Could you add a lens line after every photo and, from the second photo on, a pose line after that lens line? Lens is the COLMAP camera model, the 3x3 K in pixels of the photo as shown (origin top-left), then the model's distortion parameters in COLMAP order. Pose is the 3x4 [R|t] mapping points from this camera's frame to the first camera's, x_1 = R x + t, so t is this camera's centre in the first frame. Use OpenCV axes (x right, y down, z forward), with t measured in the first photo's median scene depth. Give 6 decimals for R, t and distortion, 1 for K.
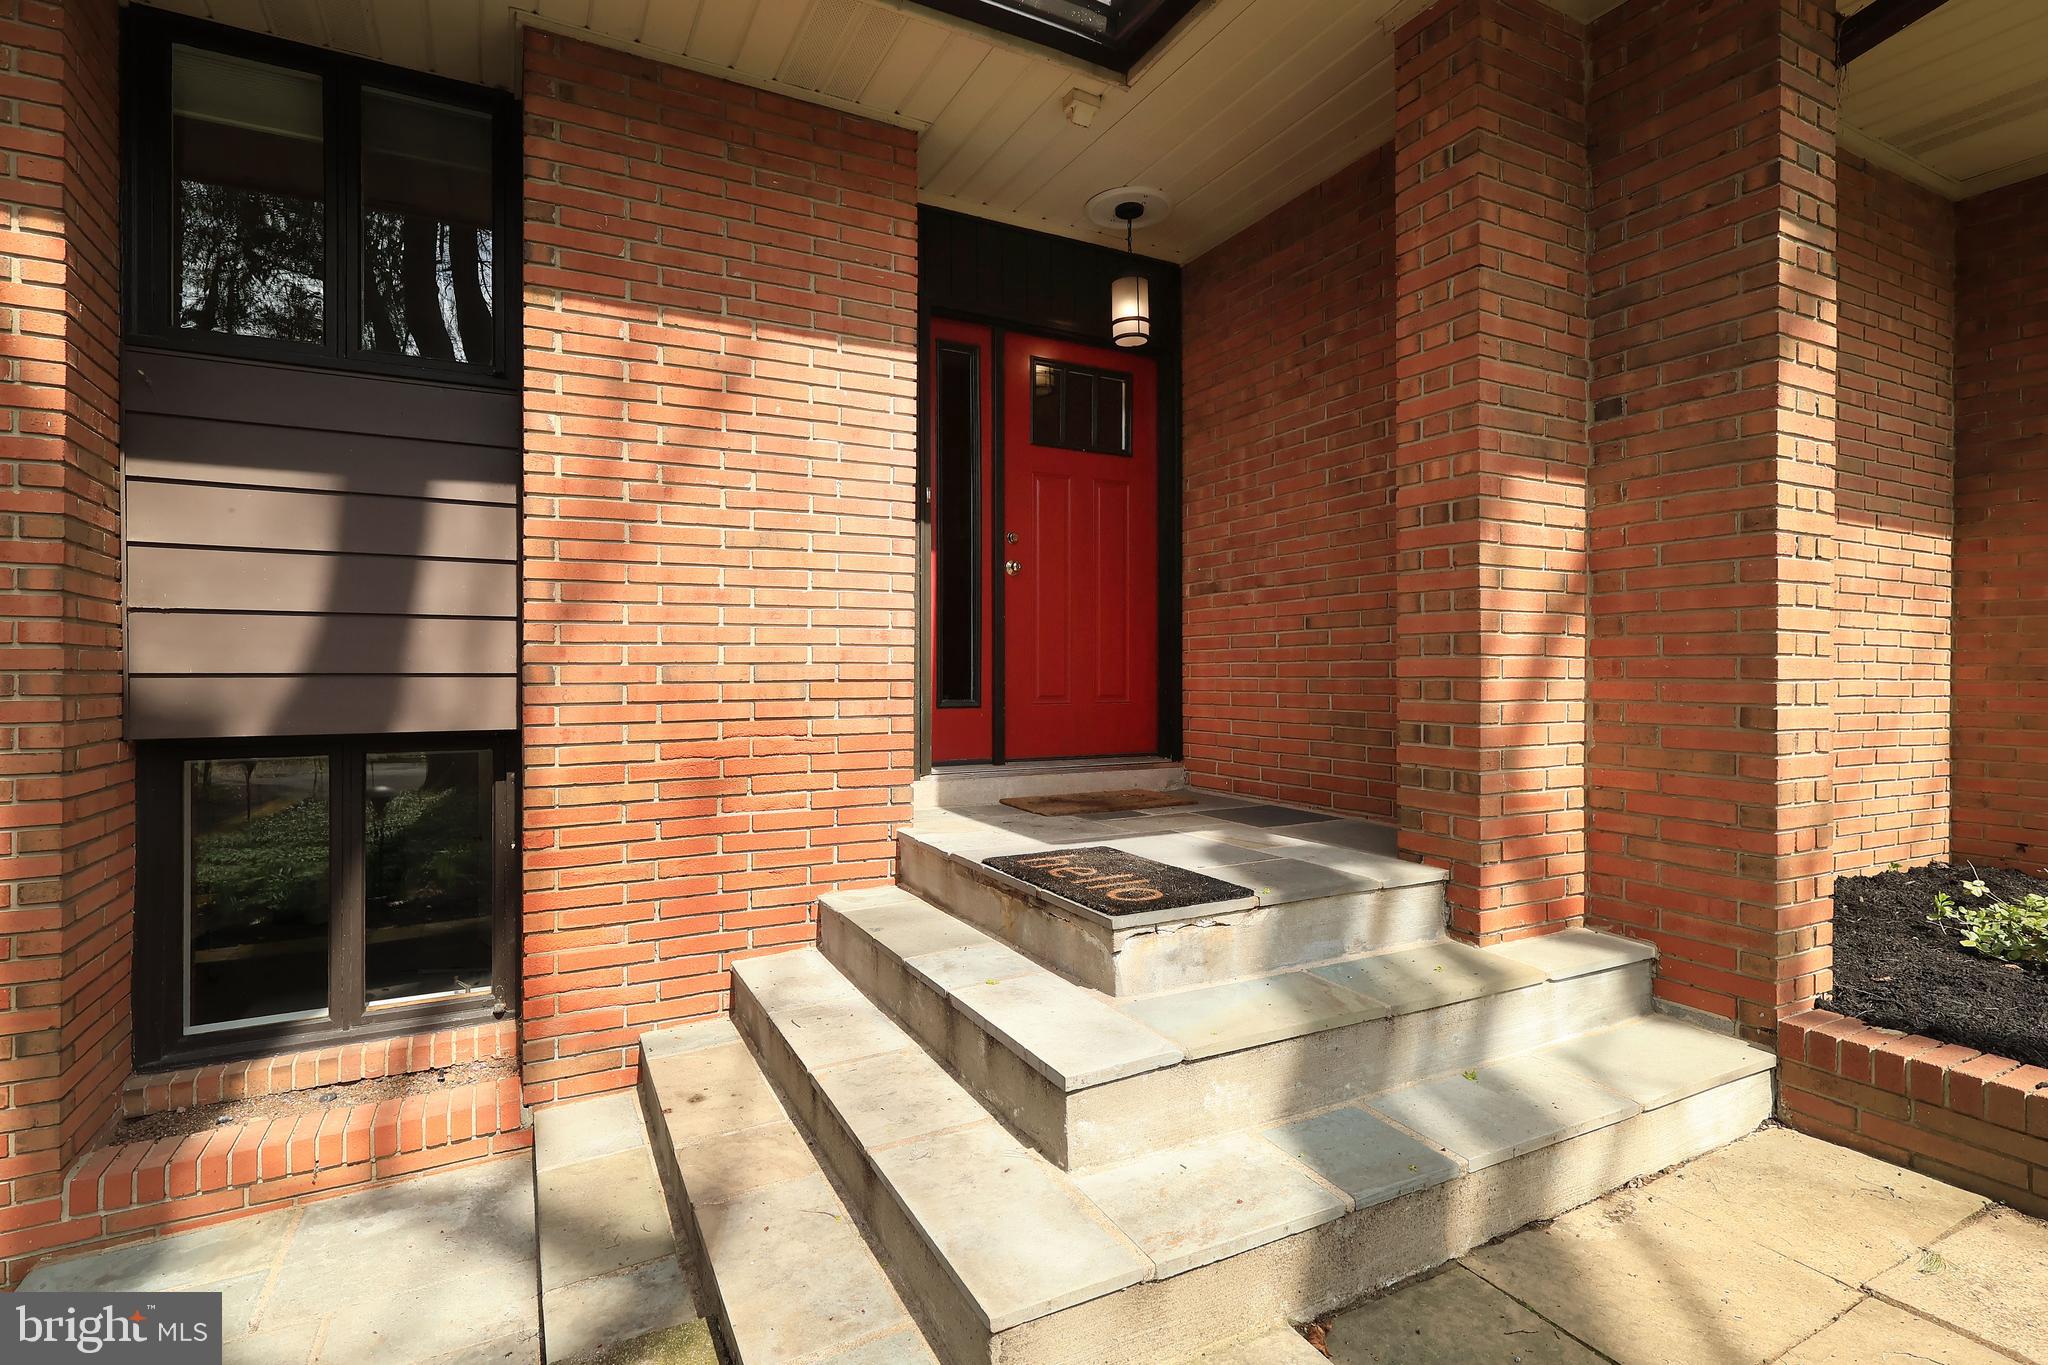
lens RADIAL K [[972.2, 0, 1024.2], [0, 972.2, 662.9], [0, 0, 1]] dist [0.000392, 0.000152]
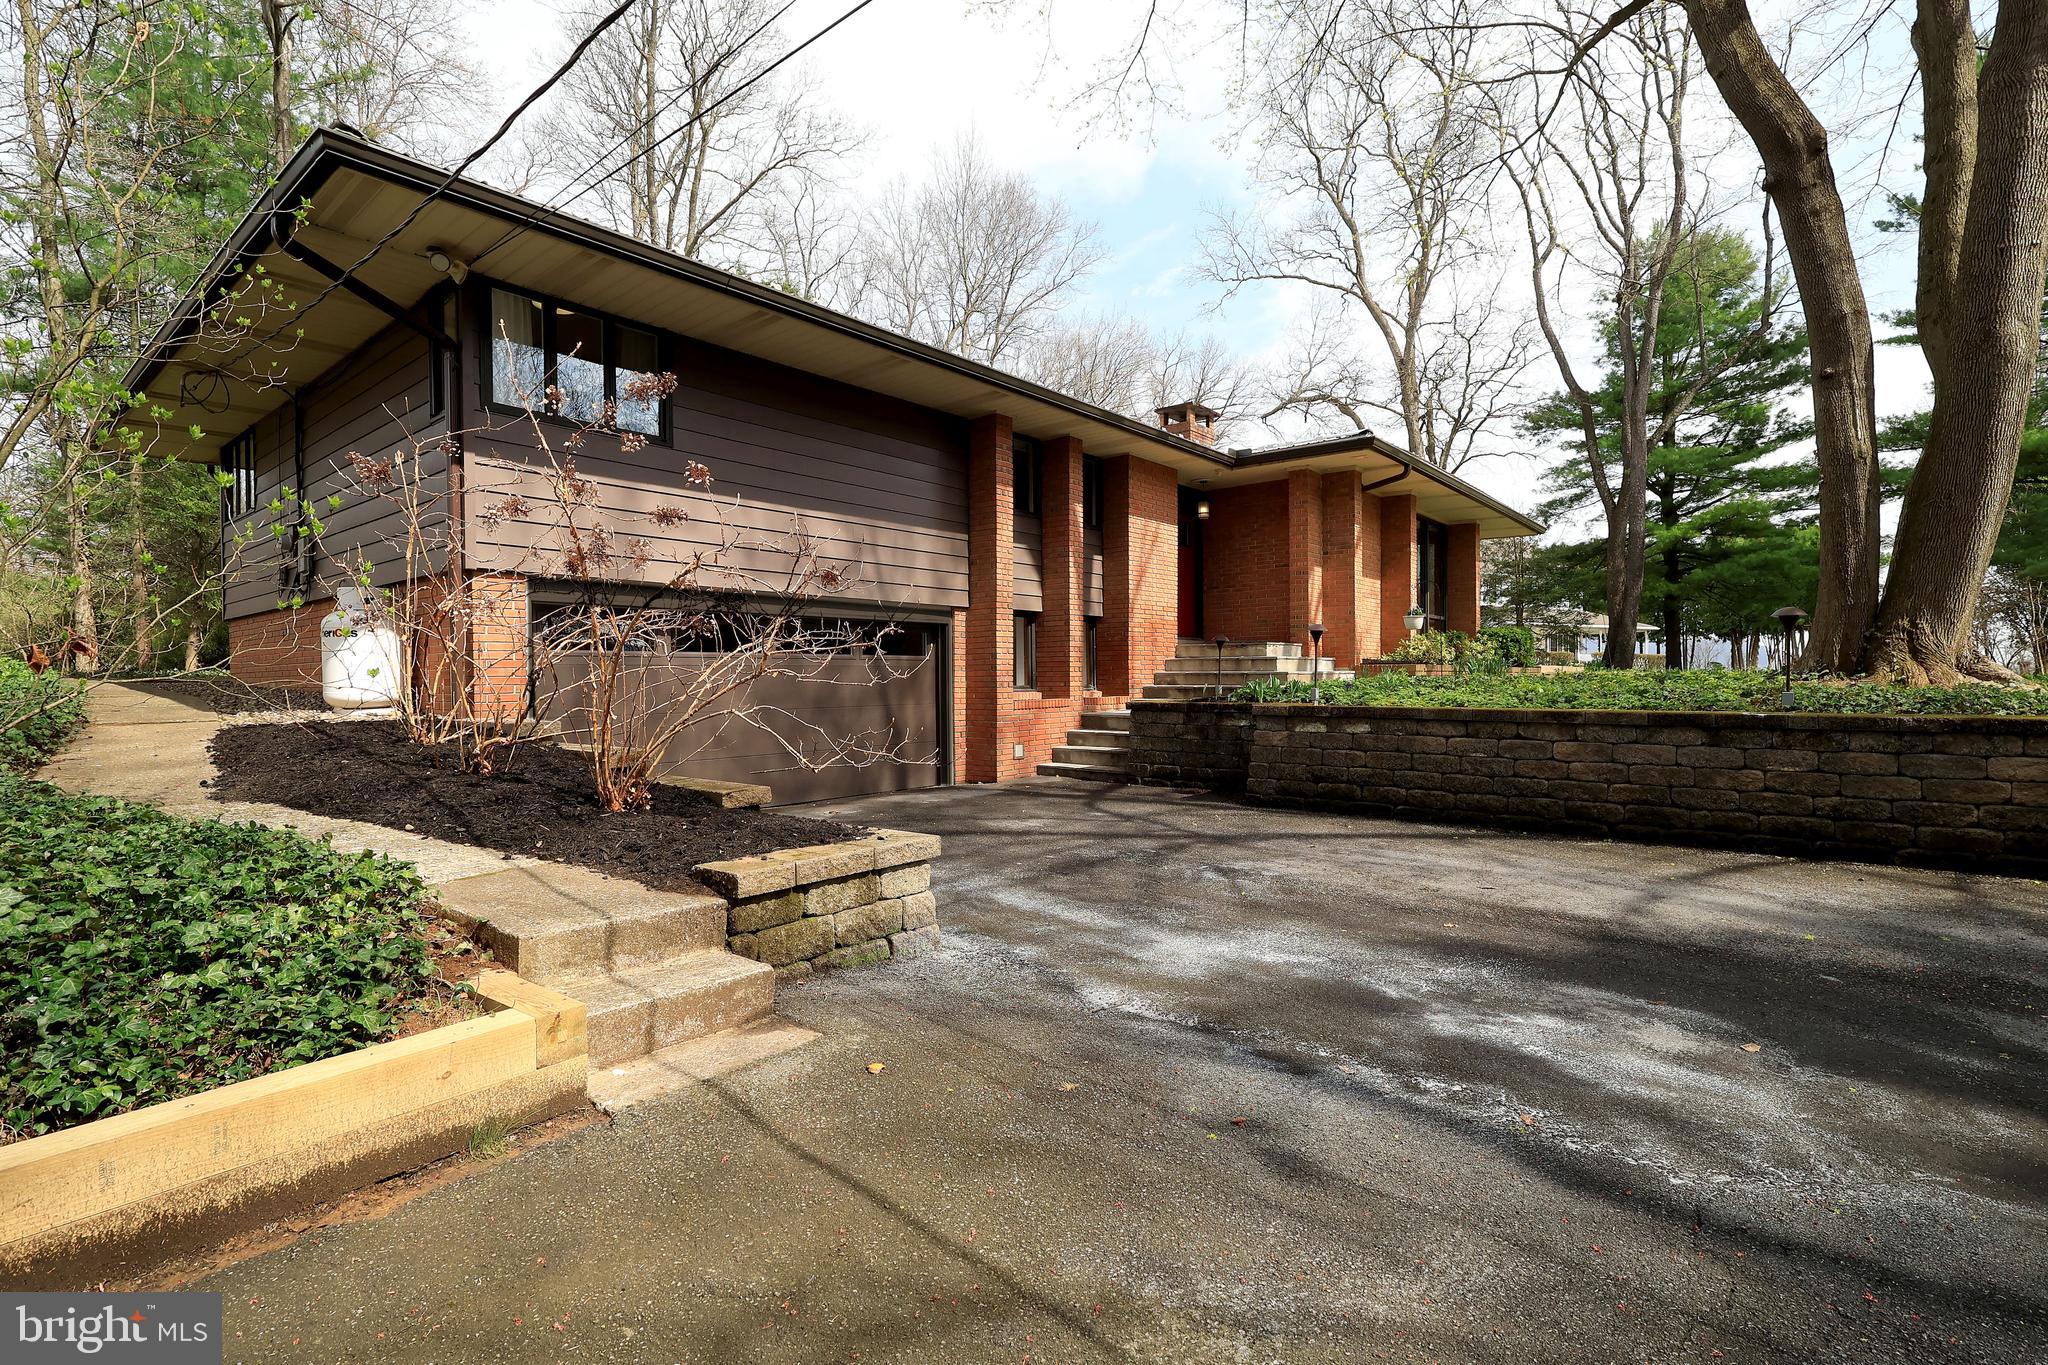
lens RADIAL K [[956.0, 0, 1024.0], [0, 956.0, 682.5], [0, 0, 1]] dist [-0.003832, -0.000063]
pose [[0.923584, -0.007401, 0.383325, -2.465662], [0.003893, 0.999943, 0.009925, 0.315397], [-0.383377, -0.007674, 0.923560, -2.673628]]
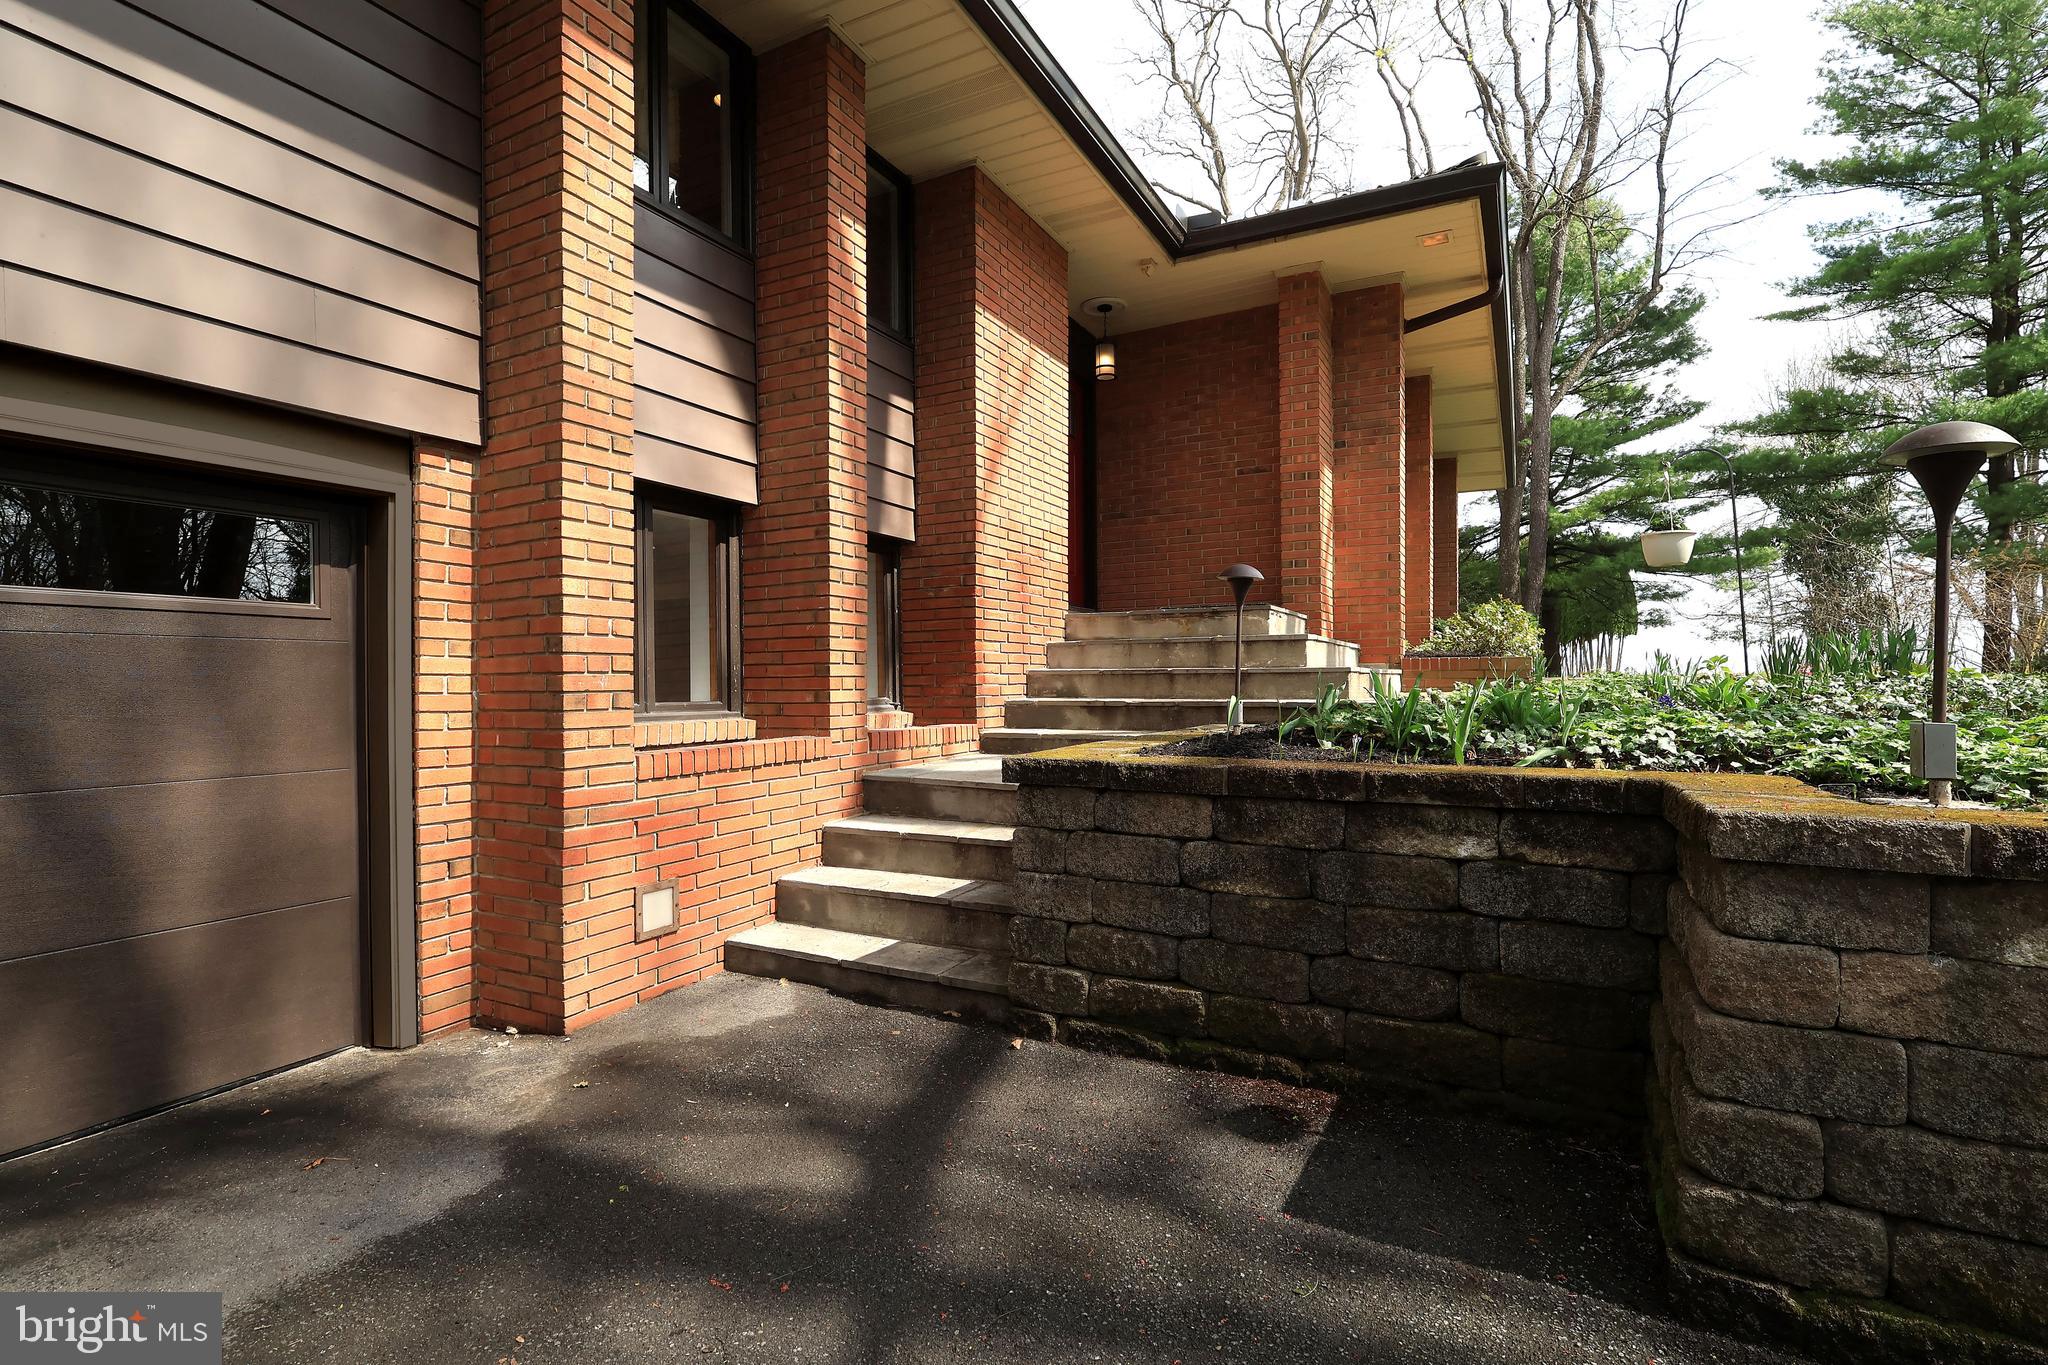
lens RADIAL K [[956.0, 0, 1024.0], [0, 956.0, 682.5], [0, 0, 1]] dist [-0.003832, -0.000063]
pose [[0.822060, -0.002834, 0.569395, -1.410390], [0.002615, 0.999996, 0.001202, 0.337748], [-0.569396, 0.000501, 0.822064, -0.566093]]
